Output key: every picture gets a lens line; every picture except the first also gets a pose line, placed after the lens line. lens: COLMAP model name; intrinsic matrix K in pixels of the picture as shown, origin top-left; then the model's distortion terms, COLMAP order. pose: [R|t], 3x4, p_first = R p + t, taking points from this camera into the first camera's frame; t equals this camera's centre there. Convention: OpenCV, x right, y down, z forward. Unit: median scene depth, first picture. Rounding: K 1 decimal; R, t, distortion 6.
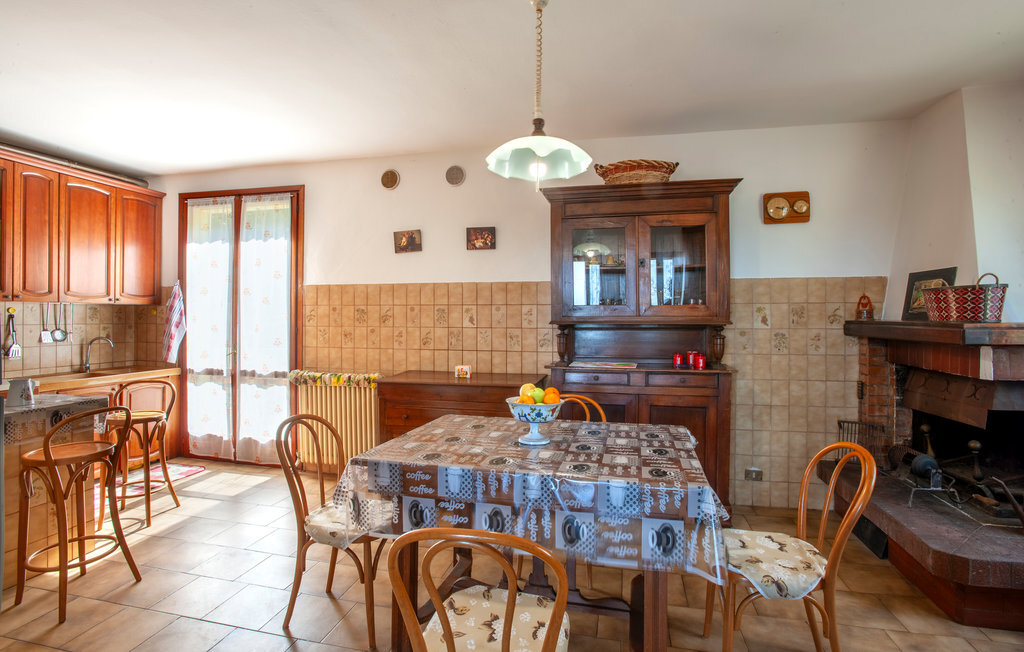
lens RADIAL K [[486.4, 0, 511.6], [0, 486.4, 319.4], [0, 0, 1]] dist [-0.000088, -0.000004]
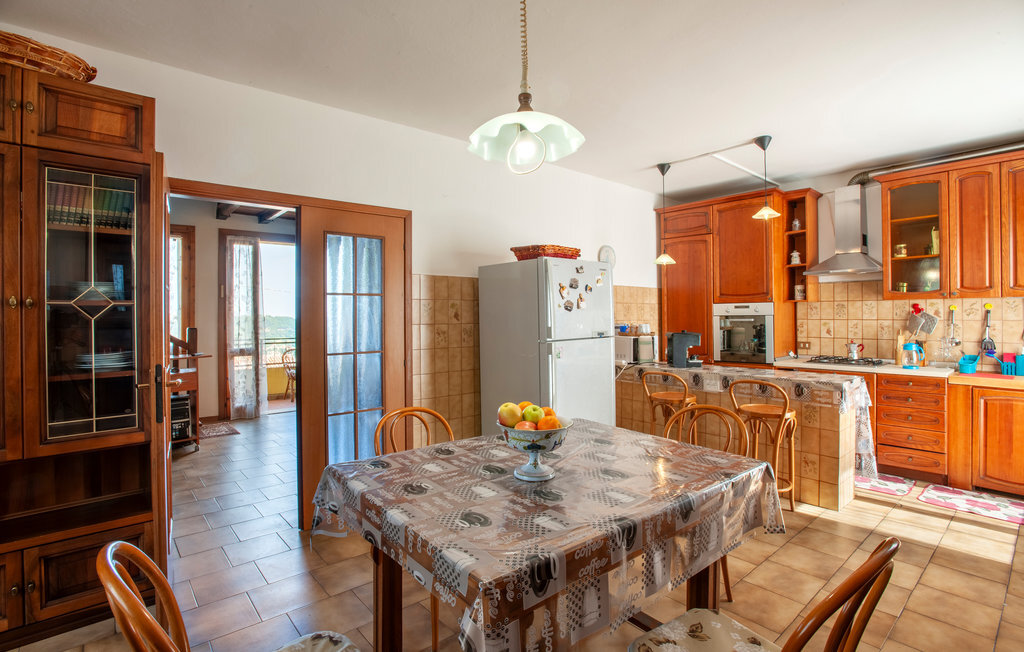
lens RADIAL K [[486.4, 0, 512.4], [0, 486.4, 320.8], [0, 0, 1]] dist [-0.000088, -0.000004]
pose [[-0.588785, 0.007442, -0.808255, 0.879065], [0.003078, 0.999971, 0.006965, 0.003987], [0.808284, 0.001613, -0.588791, 1.663471]]
